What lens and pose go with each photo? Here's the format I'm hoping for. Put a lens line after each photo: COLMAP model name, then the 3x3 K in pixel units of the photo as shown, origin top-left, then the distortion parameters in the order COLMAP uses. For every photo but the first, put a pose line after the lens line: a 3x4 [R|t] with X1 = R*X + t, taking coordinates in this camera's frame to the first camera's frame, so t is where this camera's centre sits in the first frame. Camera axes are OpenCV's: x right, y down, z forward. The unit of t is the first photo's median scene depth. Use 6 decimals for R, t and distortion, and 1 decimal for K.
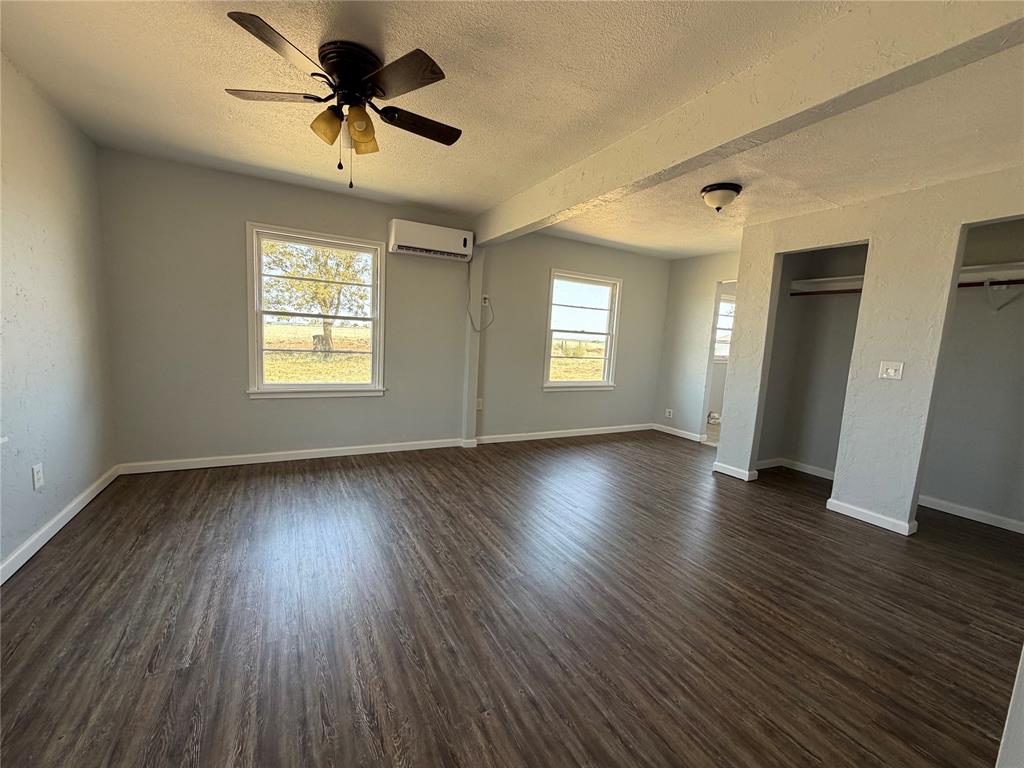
lens RADIAL K [[409.3, 0, 509.3], [0, 409.3, 383.9], [0, 0, 1]] dist [-0.001048, 0.000349]
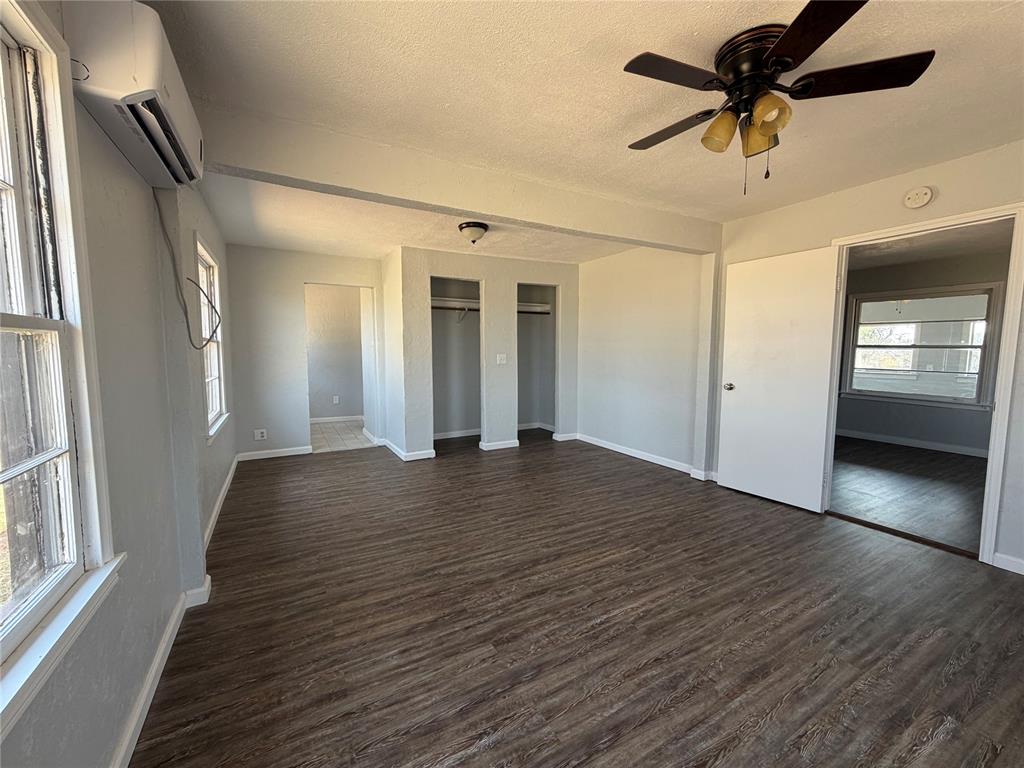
lens RADIAL K [[409.3, 0, 509.3], [0, 409.3, 383.9], [0, 0, 1]] dist [-0.001048, 0.000349]
pose [[-0.007197, -0.140469, 0.990059, -0.808637], [0.116337, 0.983244, 0.140348, -0.167430], [-0.993184, 0.116190, 0.009265, 0.961221]]
